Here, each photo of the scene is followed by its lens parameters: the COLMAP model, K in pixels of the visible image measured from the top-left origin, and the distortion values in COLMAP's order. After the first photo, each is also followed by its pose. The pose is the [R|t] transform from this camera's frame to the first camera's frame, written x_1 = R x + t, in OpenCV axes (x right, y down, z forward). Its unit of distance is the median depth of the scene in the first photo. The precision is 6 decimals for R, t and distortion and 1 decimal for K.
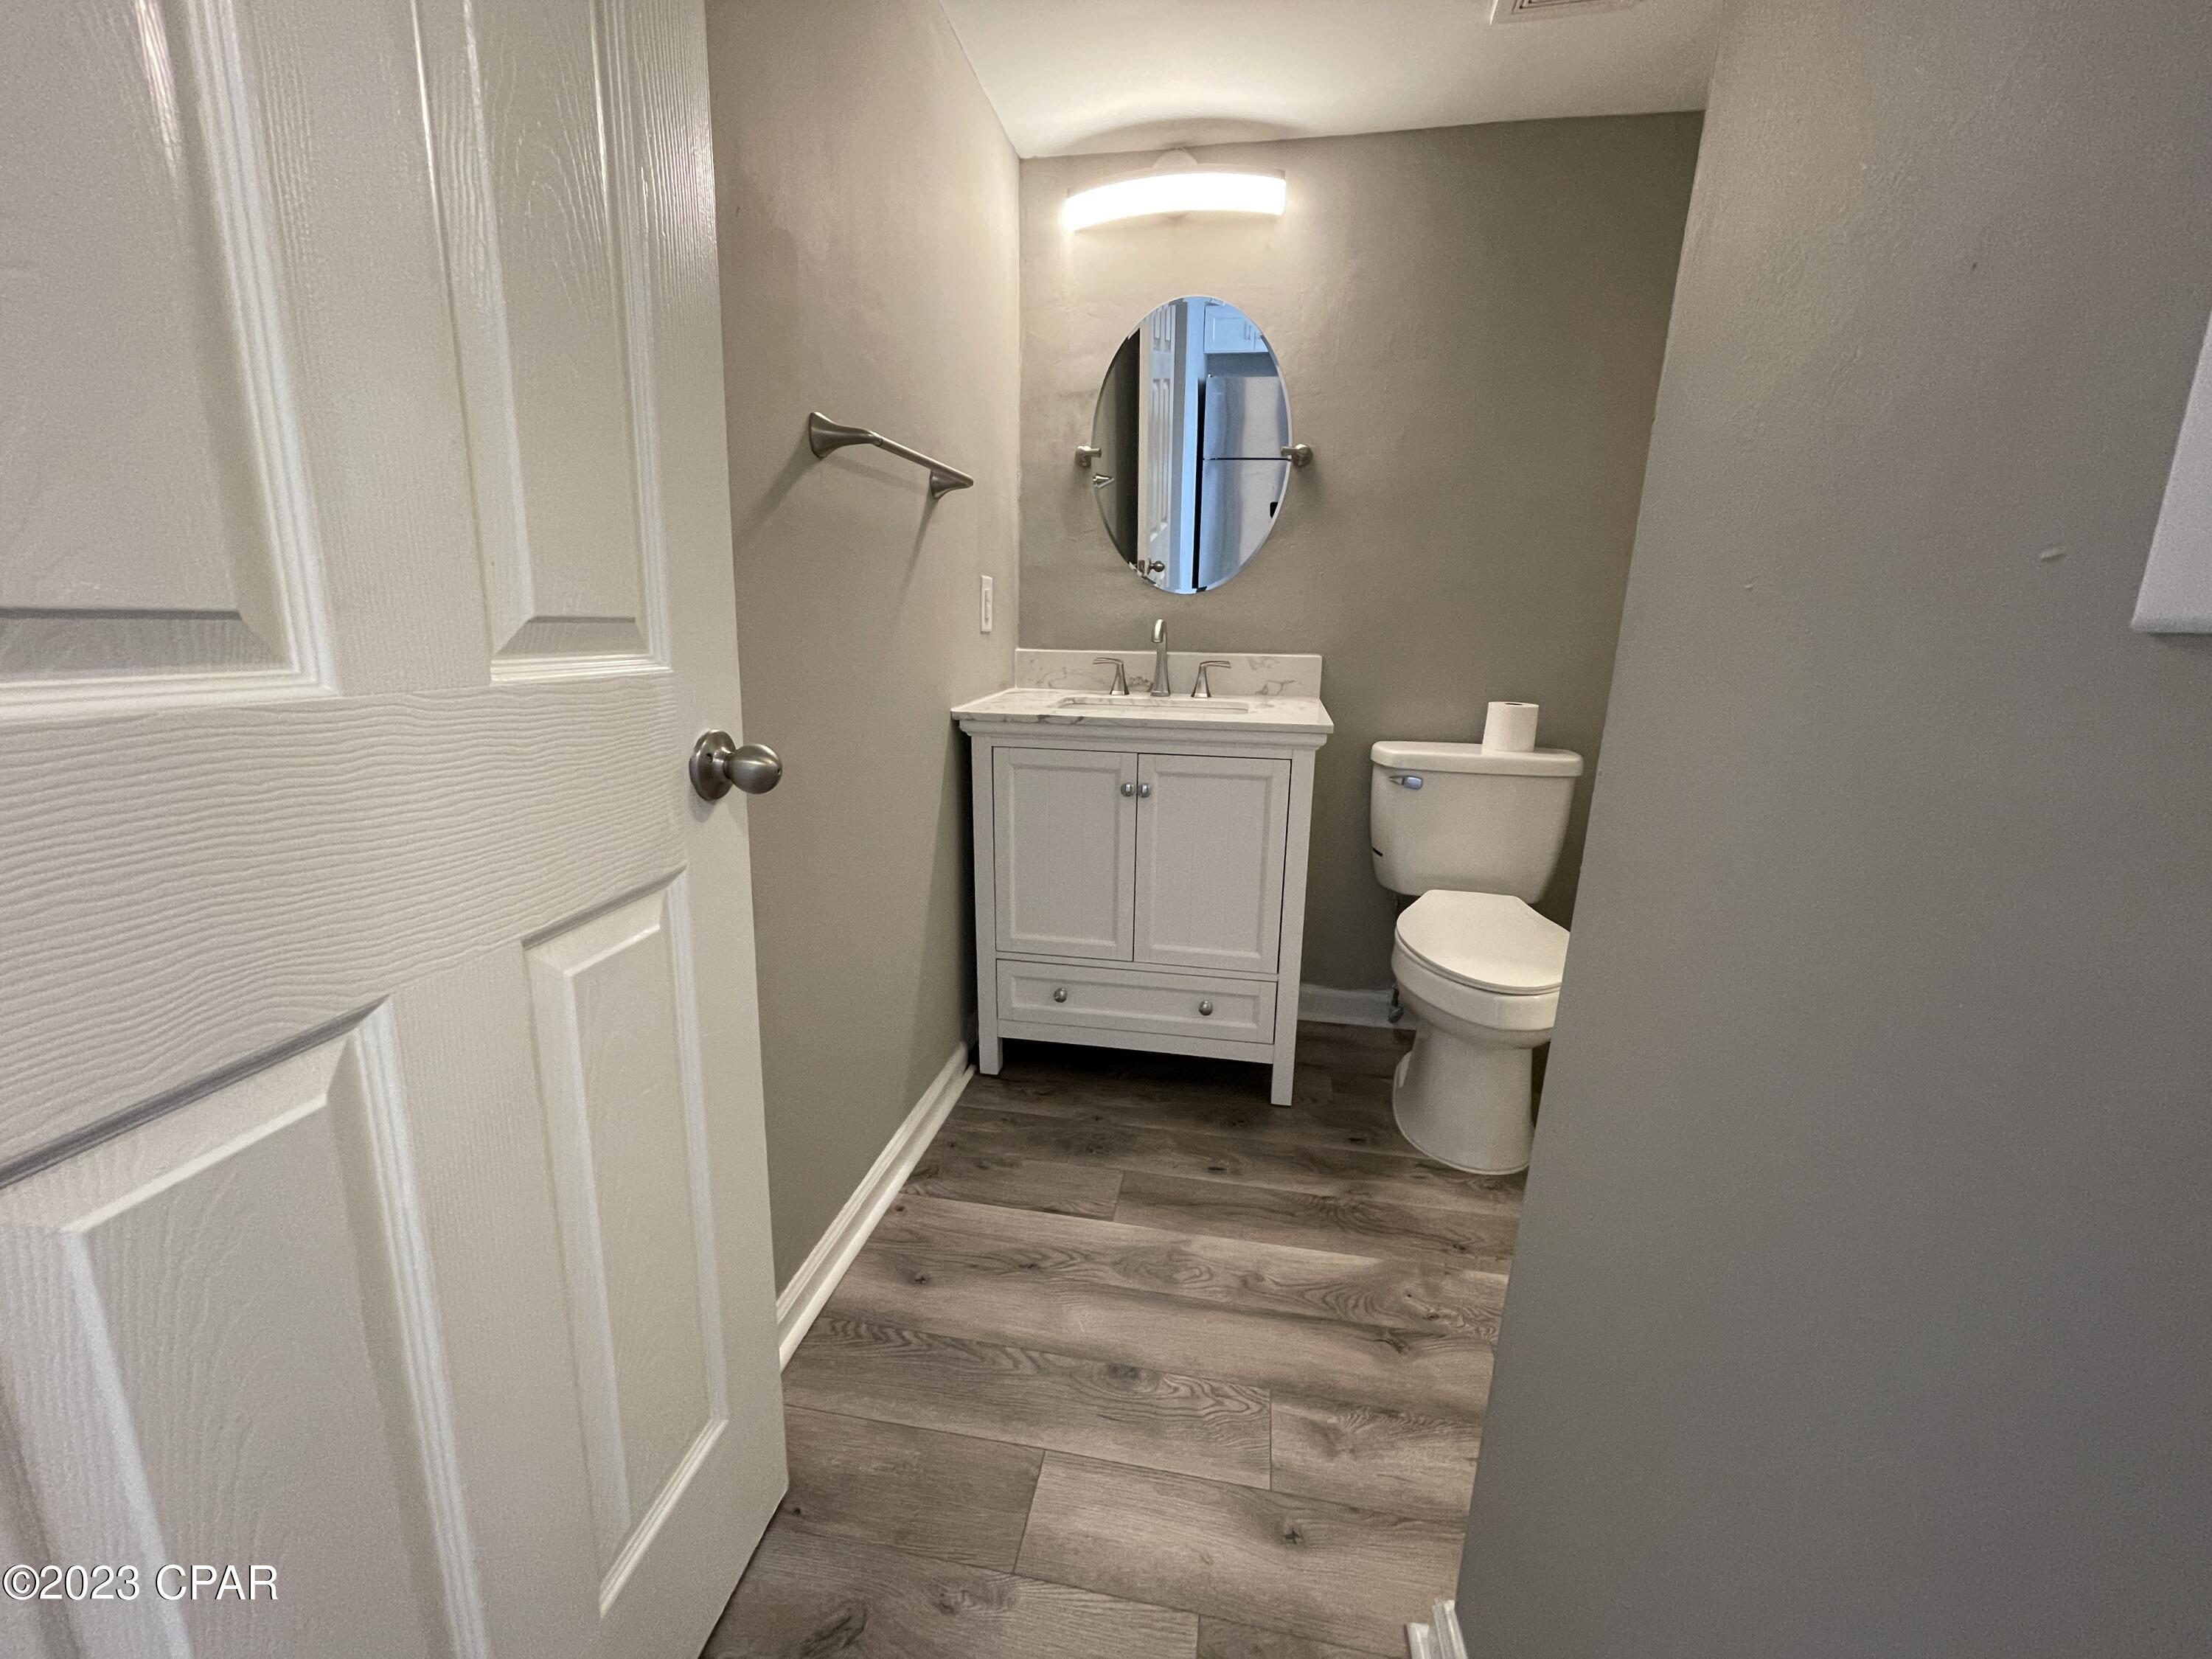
lens RADIAL K [[896.9, 0, 1101.3], [0, 896.9, 825.2], [0, 0, 1]] dist [-0.002432, 0.001081]
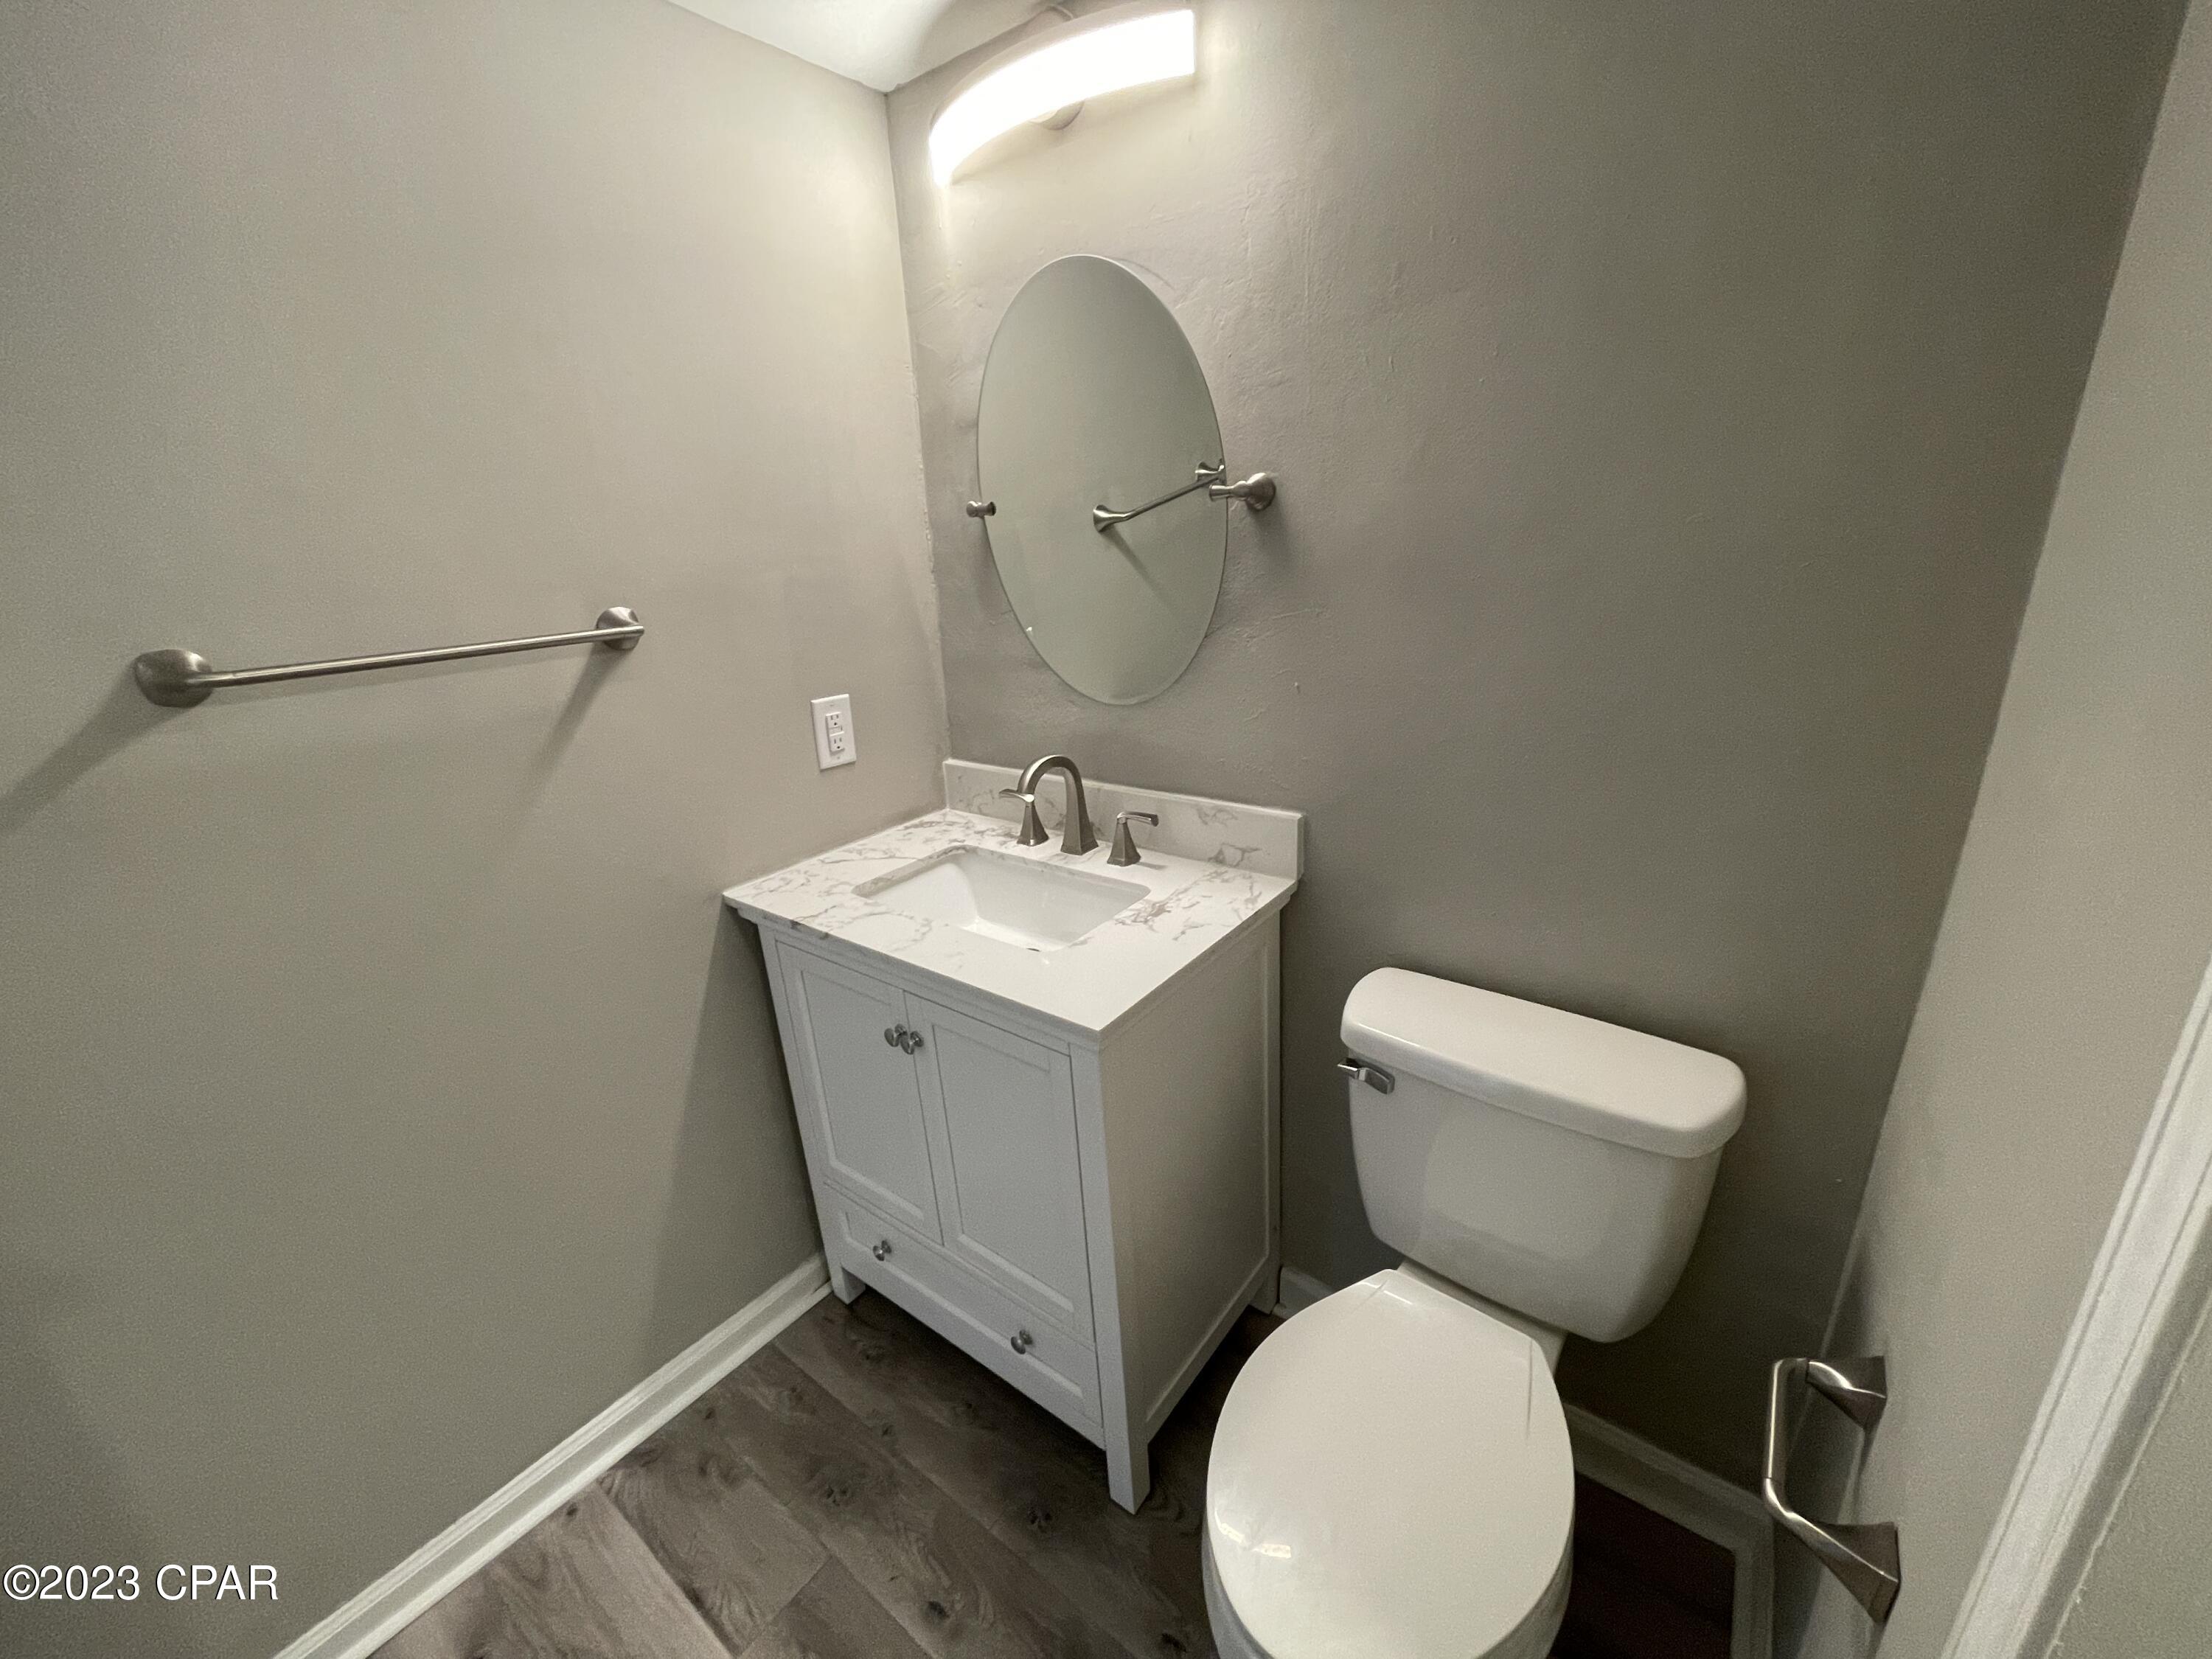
lens RADIAL K [[895.6, 0, 1101.5], [0, 895.6, 828.4], [0, 0, 1]] dist [0.000024, 0.003101]
pose [[0.886612, 0.086391, -0.454375, 0.440024], [-0.041950, 0.993372, 0.107015, -0.260889], [0.460608, -0.075820, 0.884359, 0.425002]]
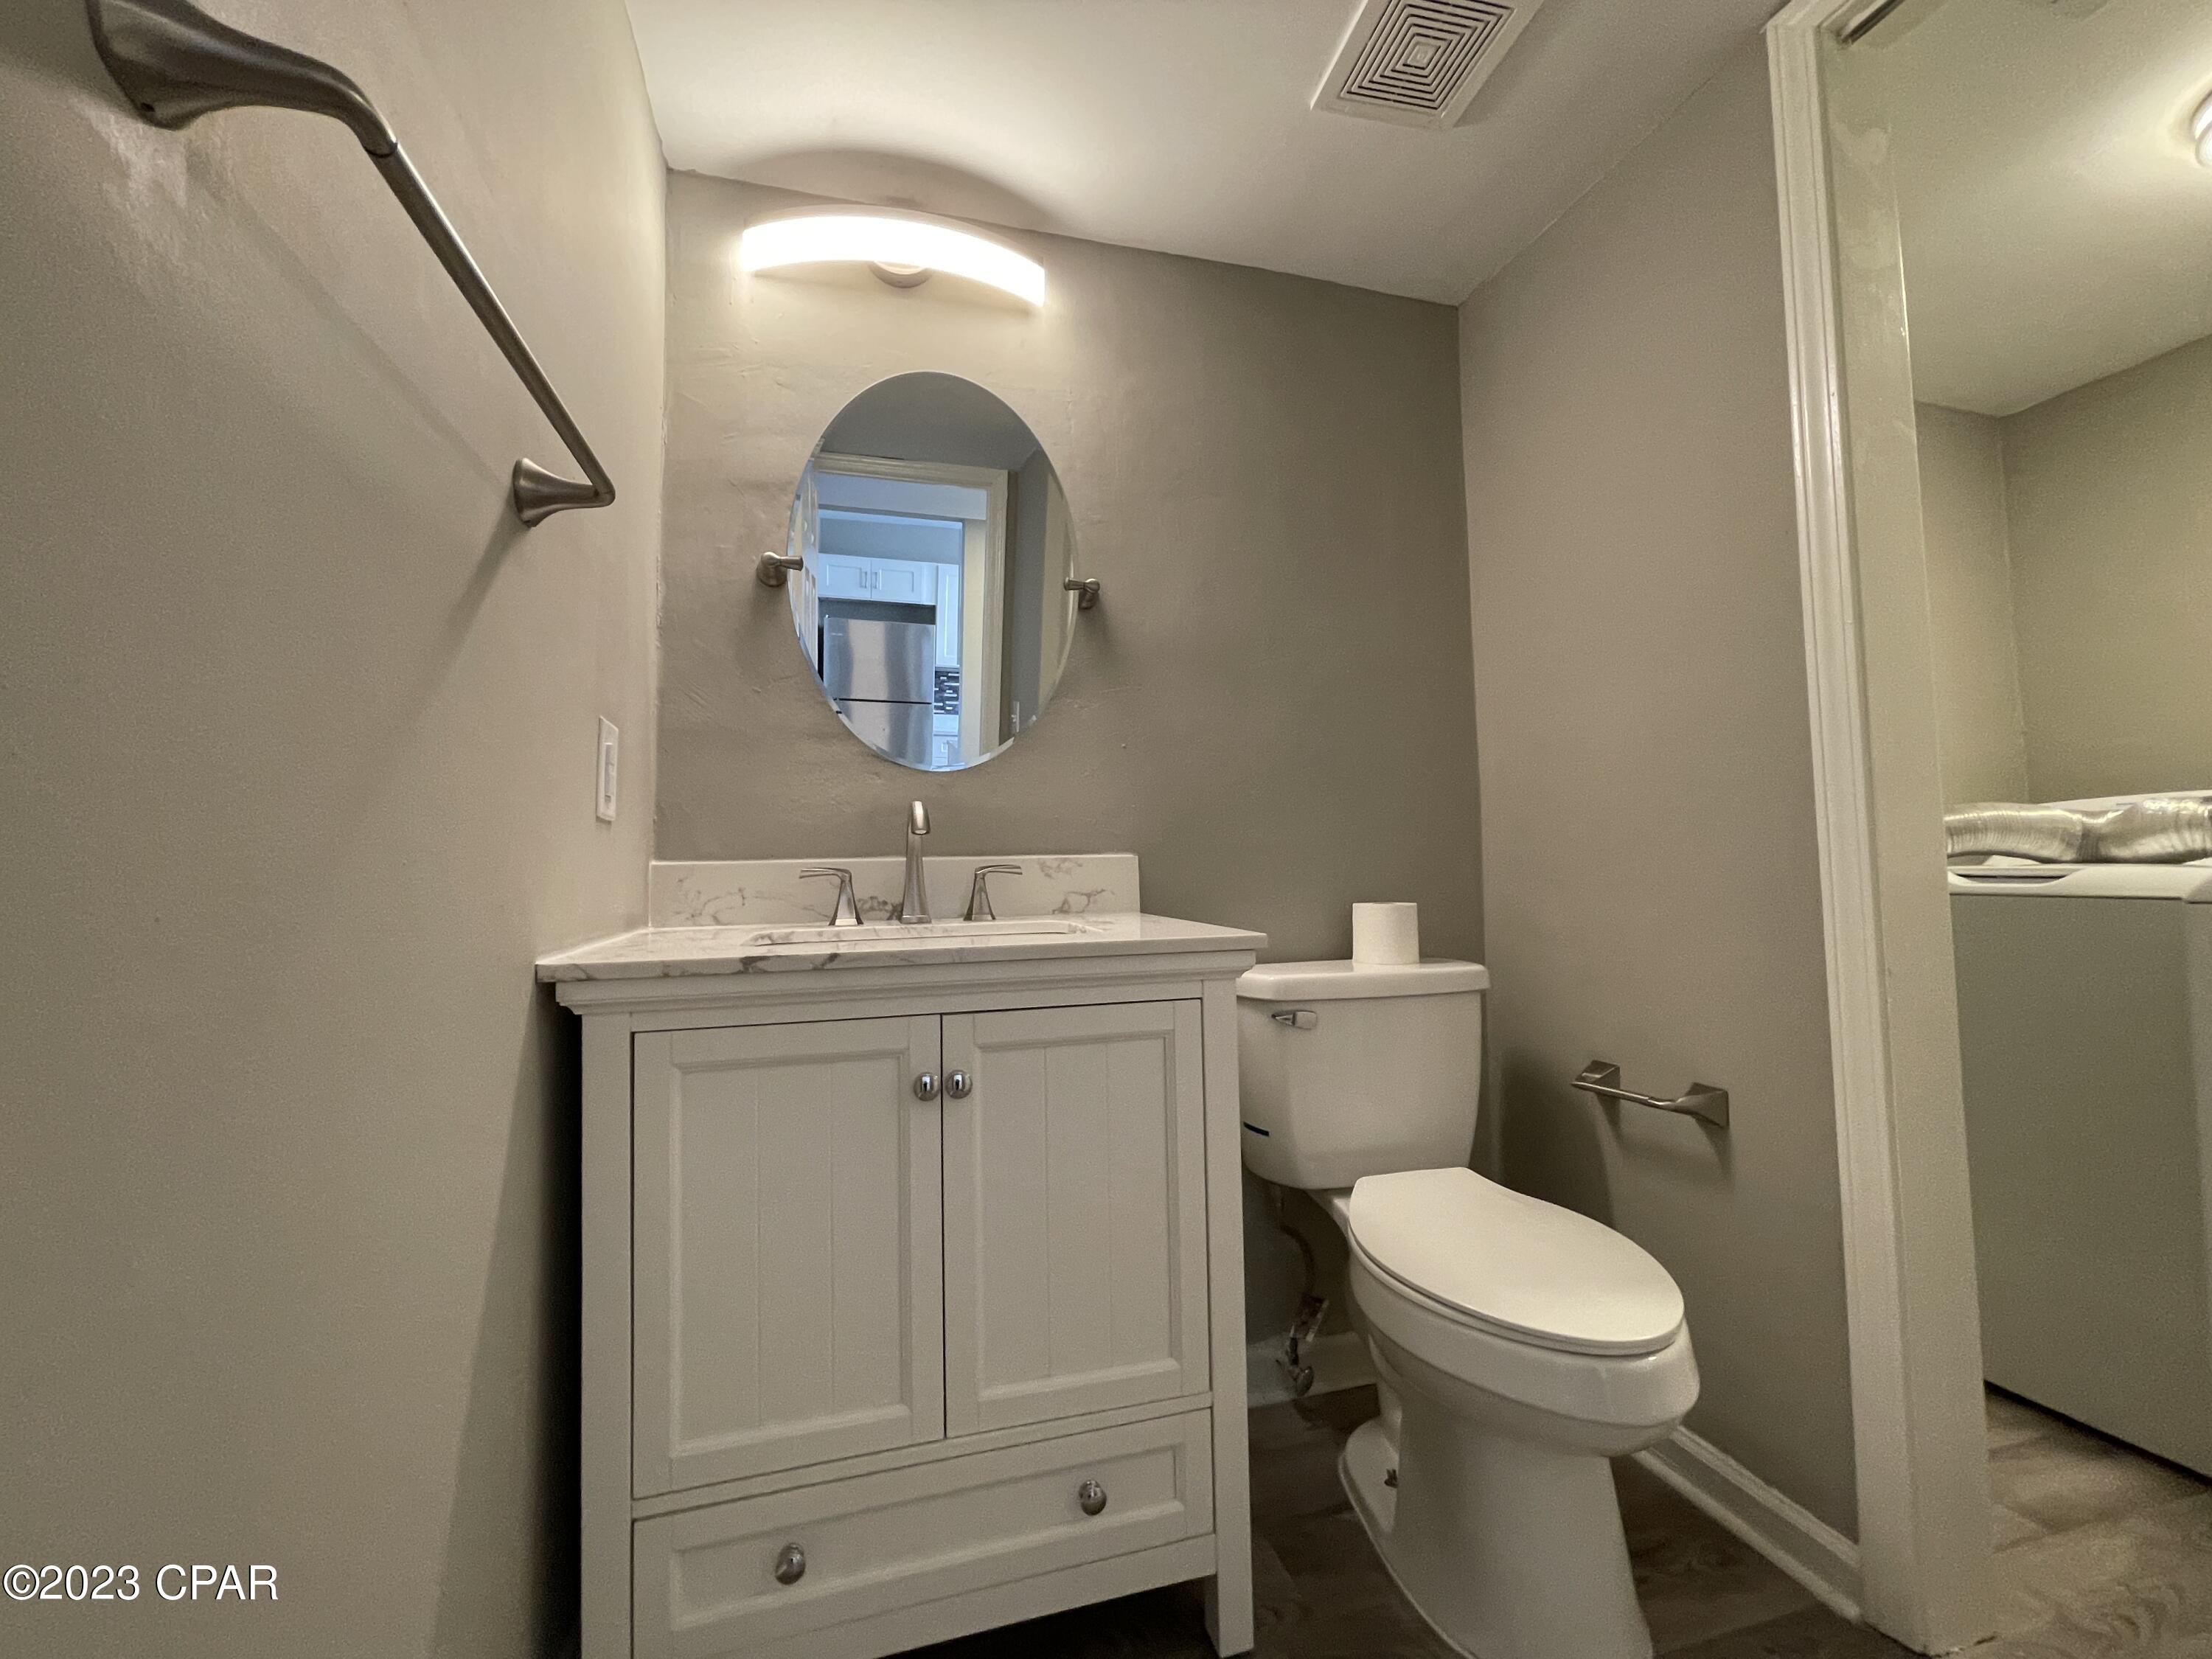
lens RADIAL K [[896.1, 0, 1103.1], [0, 896.1, 825.3], [0, 0, 1]] dist [-0.001516, 0.000364]
pose [[0.899344, -0.008756, 0.437154, -0.097453], [0.133105, 0.957830, -0.254647, -0.035621], [-0.416490, 0.287203, 0.862584, 0.419242]]
